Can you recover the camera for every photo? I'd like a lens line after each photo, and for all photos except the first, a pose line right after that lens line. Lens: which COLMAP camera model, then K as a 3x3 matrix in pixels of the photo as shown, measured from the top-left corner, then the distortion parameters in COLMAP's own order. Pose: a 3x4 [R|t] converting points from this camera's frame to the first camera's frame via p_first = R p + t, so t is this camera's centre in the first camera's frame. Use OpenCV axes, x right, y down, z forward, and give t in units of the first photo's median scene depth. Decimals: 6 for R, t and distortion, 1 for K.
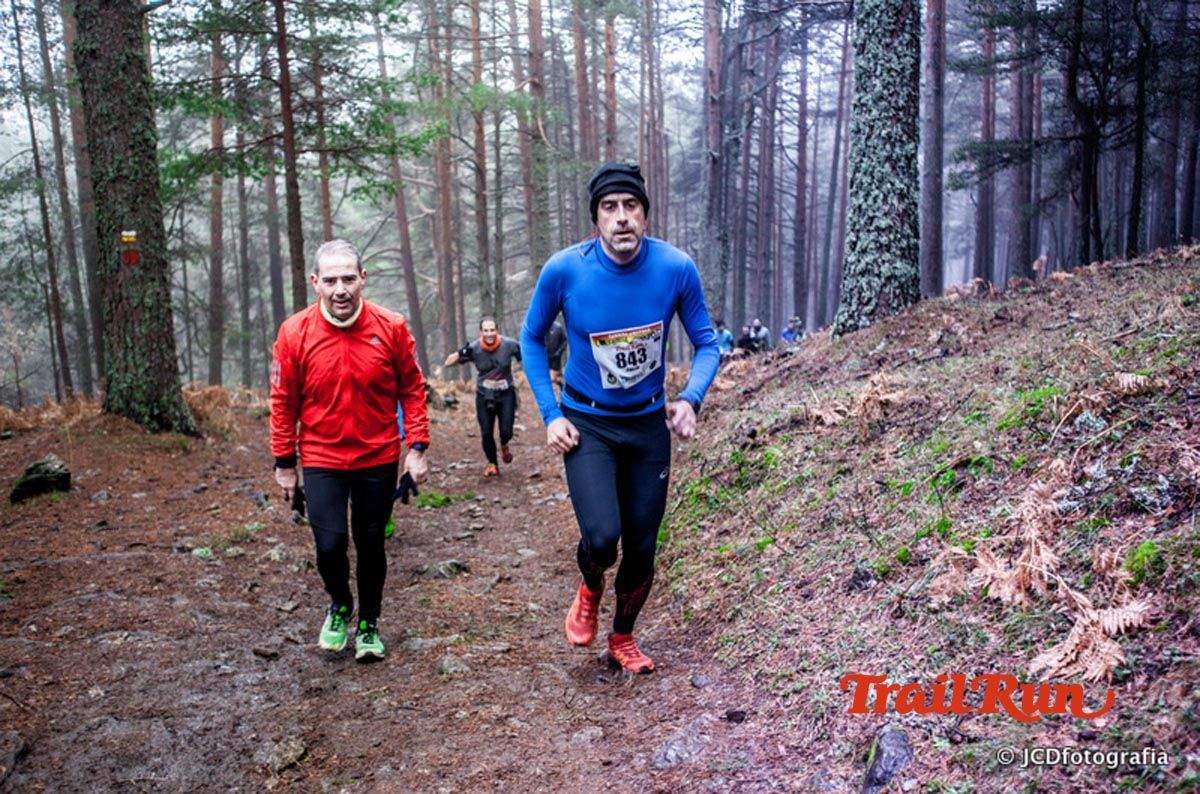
lens RADIAL K [[1226.0, 0, 602.8], [0, 1226.0, 401.3], [0, 0, 1]] dist [-0.045701, 0.129006]
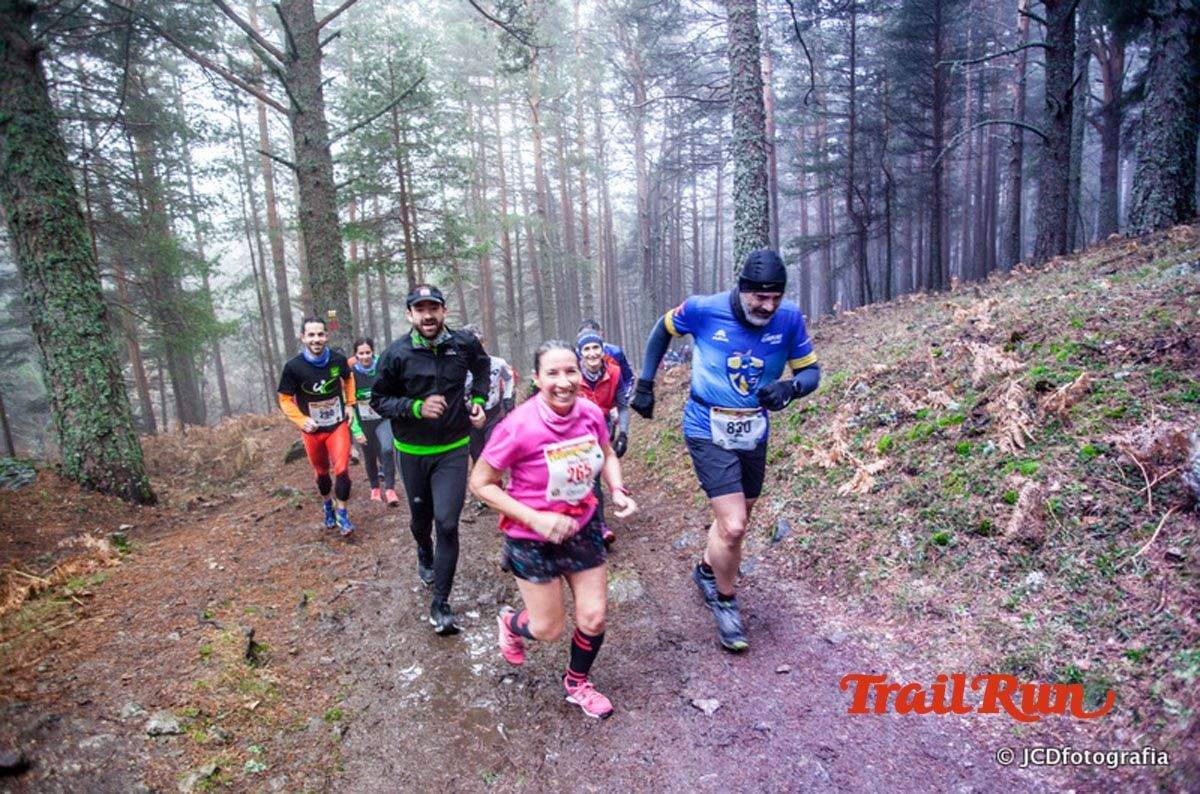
lens RADIAL K [[756.0, 0, 605.0], [0, 756.0, 403.9], [0, 0, 1]] dist [-0.094521, 0.057339]
pose [[0.998250, -0.046576, 0.036436, -0.067439], [0.046230, 0.998878, 0.010290, 0.007873], [-0.036874, -0.008587, 0.999283, -0.199052]]
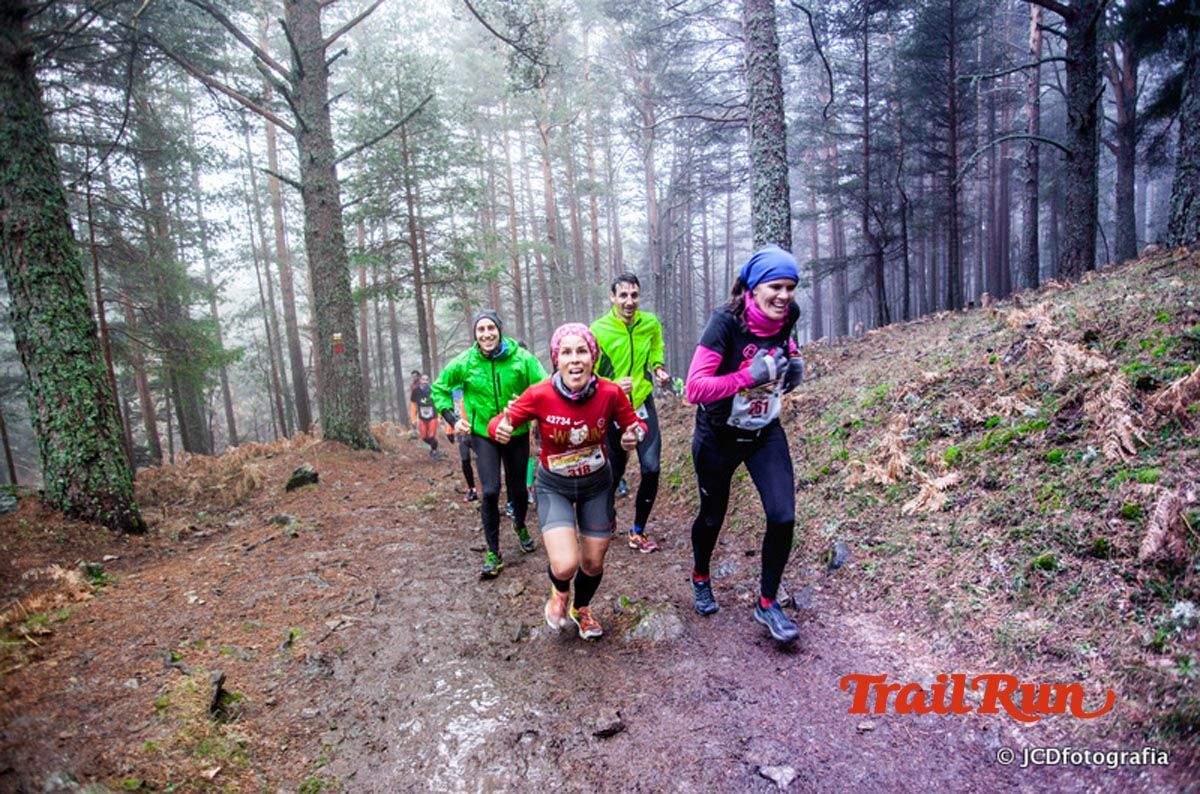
lens RADIAL K [[755.1, 0, 604.8], [0, 755.1, 403.6], [0, 0, 1]] dist [-0.095376, 0.058883]
pose [[0.998299, -0.052407, 0.025560, -0.080700], [0.053237, 0.998039, -0.032938, 0.027225], [-0.023783, 0.034243, 0.999131, -0.111071]]
